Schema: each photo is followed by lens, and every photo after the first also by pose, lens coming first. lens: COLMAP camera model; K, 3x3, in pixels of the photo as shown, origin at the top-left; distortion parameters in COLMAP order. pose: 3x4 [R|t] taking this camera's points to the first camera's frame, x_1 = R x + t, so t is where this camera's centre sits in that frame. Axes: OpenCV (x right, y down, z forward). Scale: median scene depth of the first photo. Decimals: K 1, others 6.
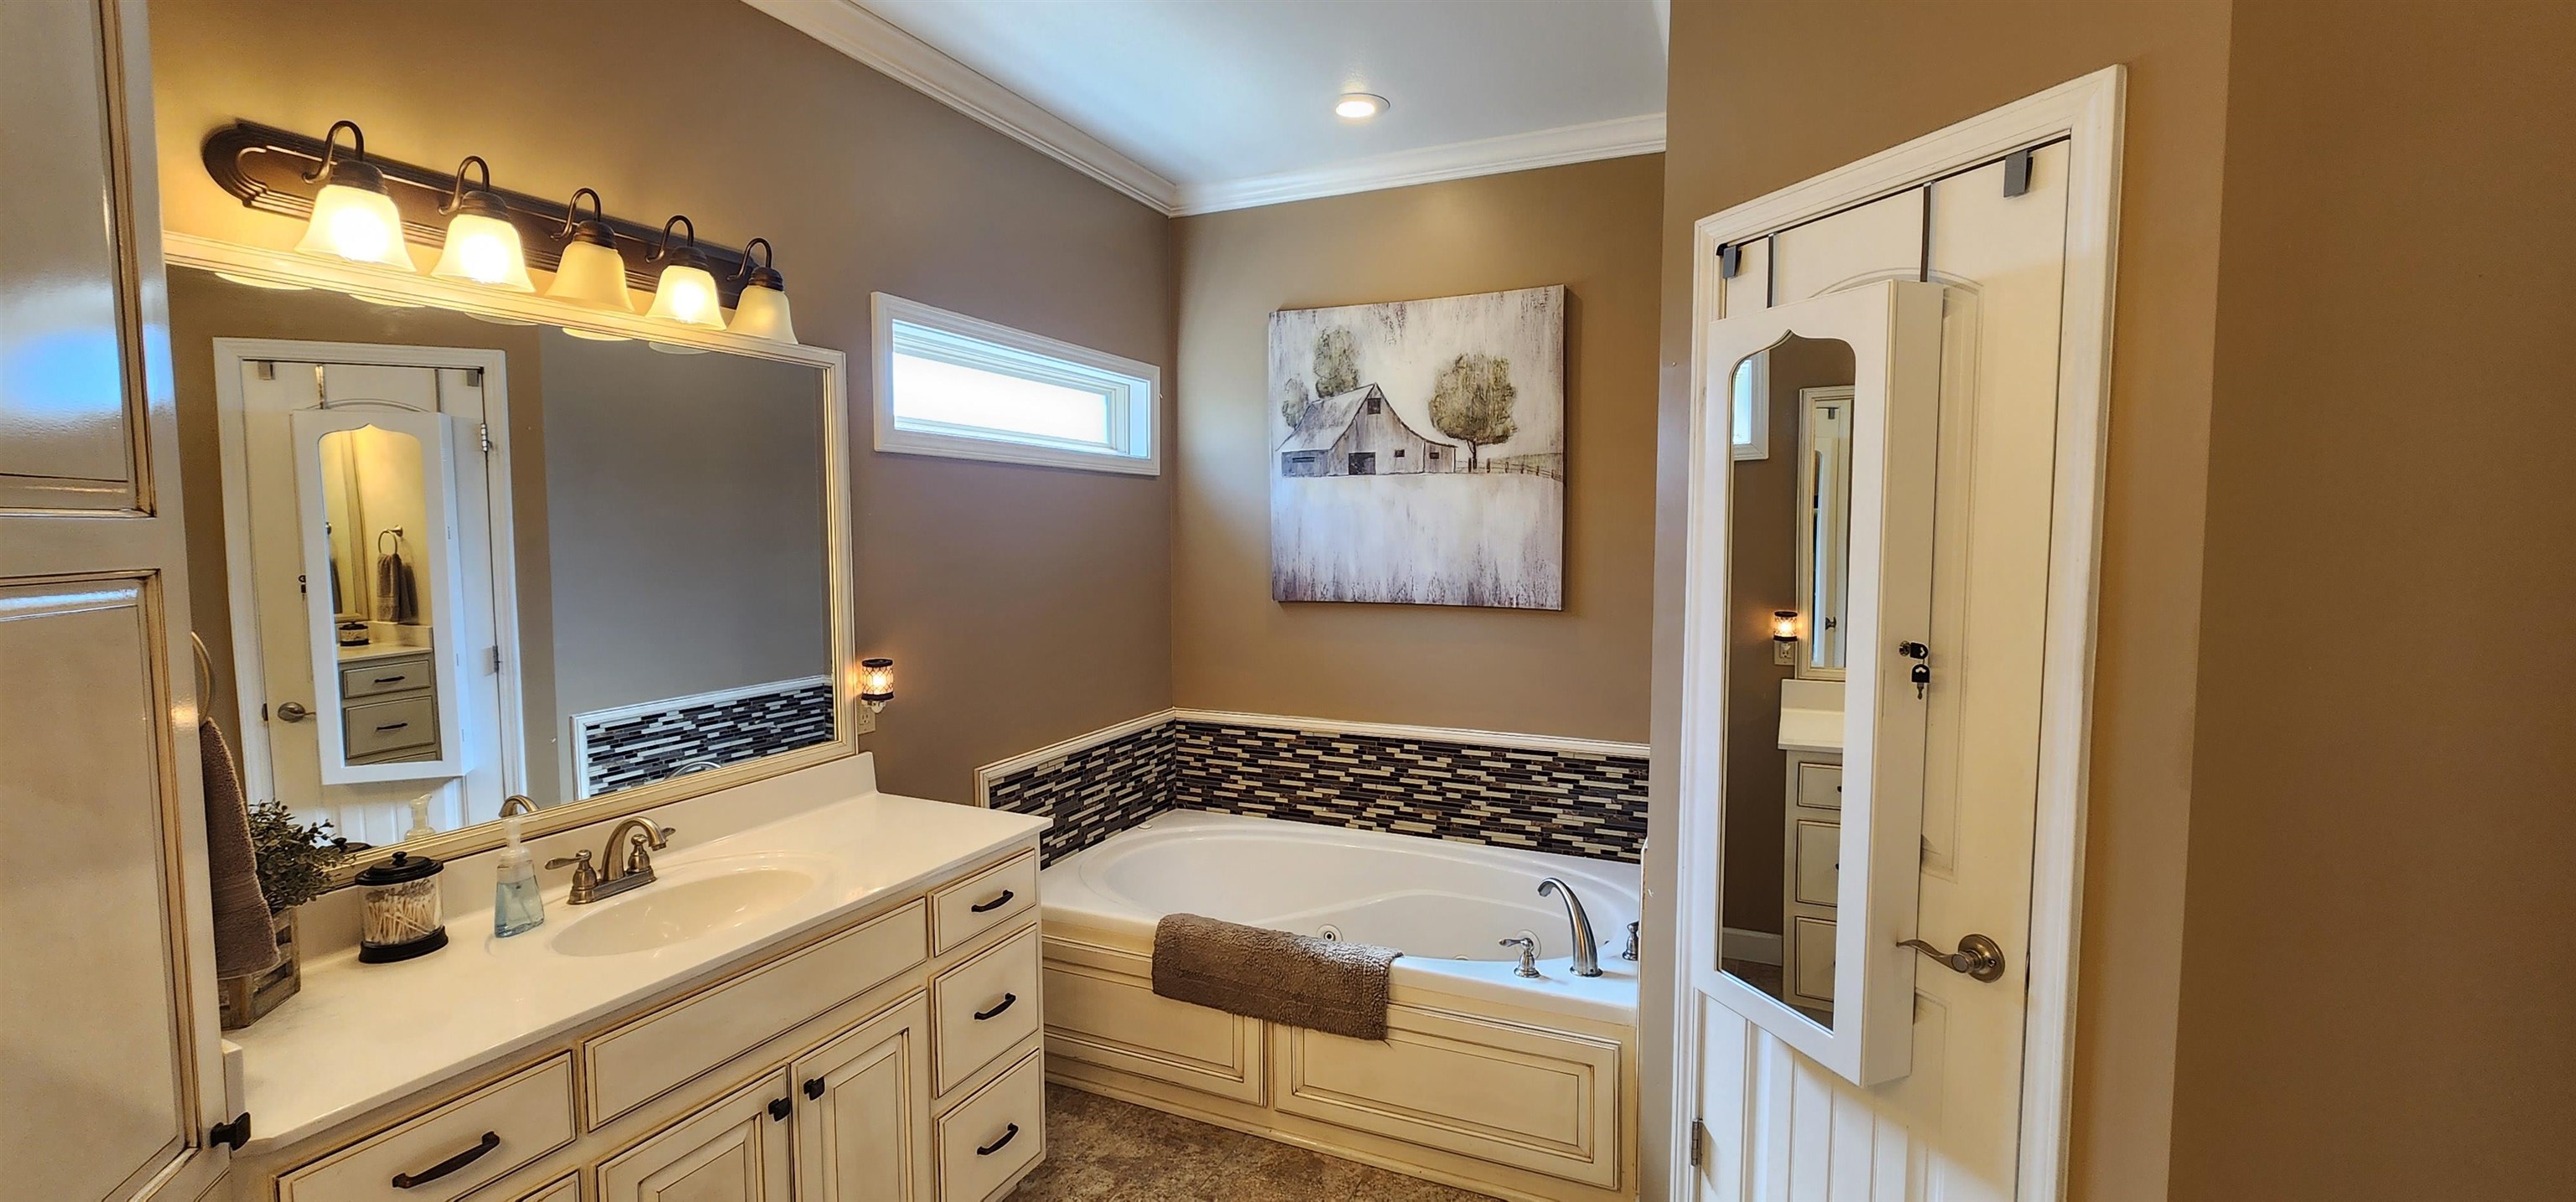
lens RADIAL K [[1060.3, 0, 1285.7], [0, 1060.3, 598.9], [0, 0, 1]] dist [-0.009714, 0.000022]
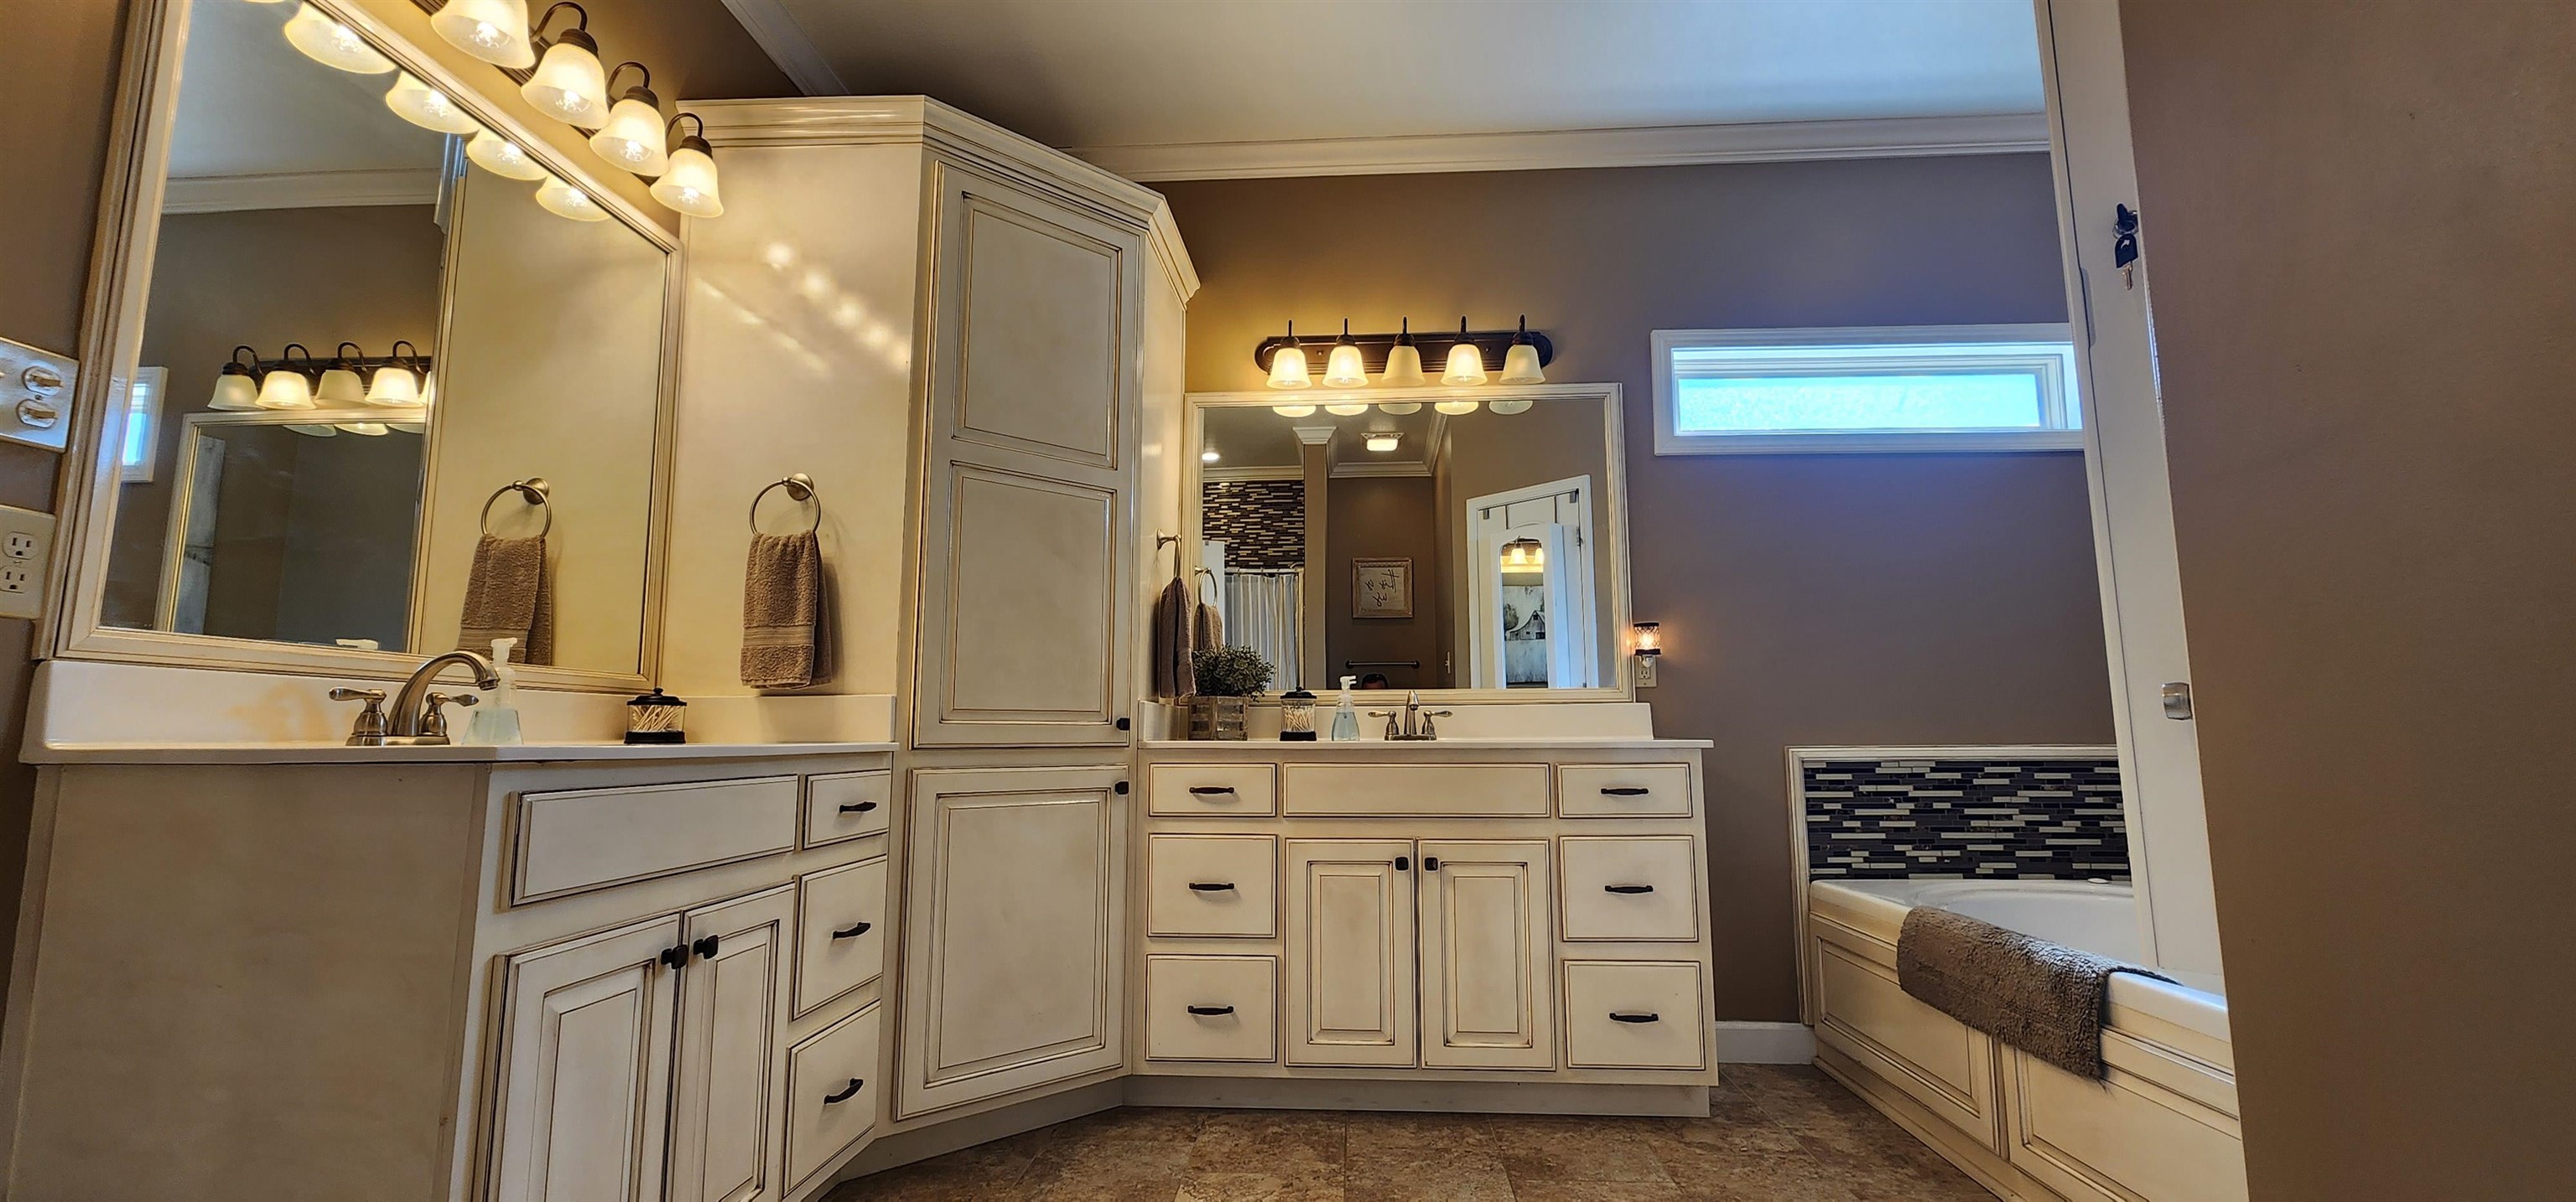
lens RADIAL K [[1060.3, 0, 1276.5], [0, 1060.3, 601.7], [0, 0, 1]] dist [-0.009714, 0.000022]
pose [[0.340988, -0.114841, -0.933027, 0.553552], [-0.069035, 0.986771, -0.146686, 0.223310], [0.937529, 0.114430, 0.328549, 0.197912]]
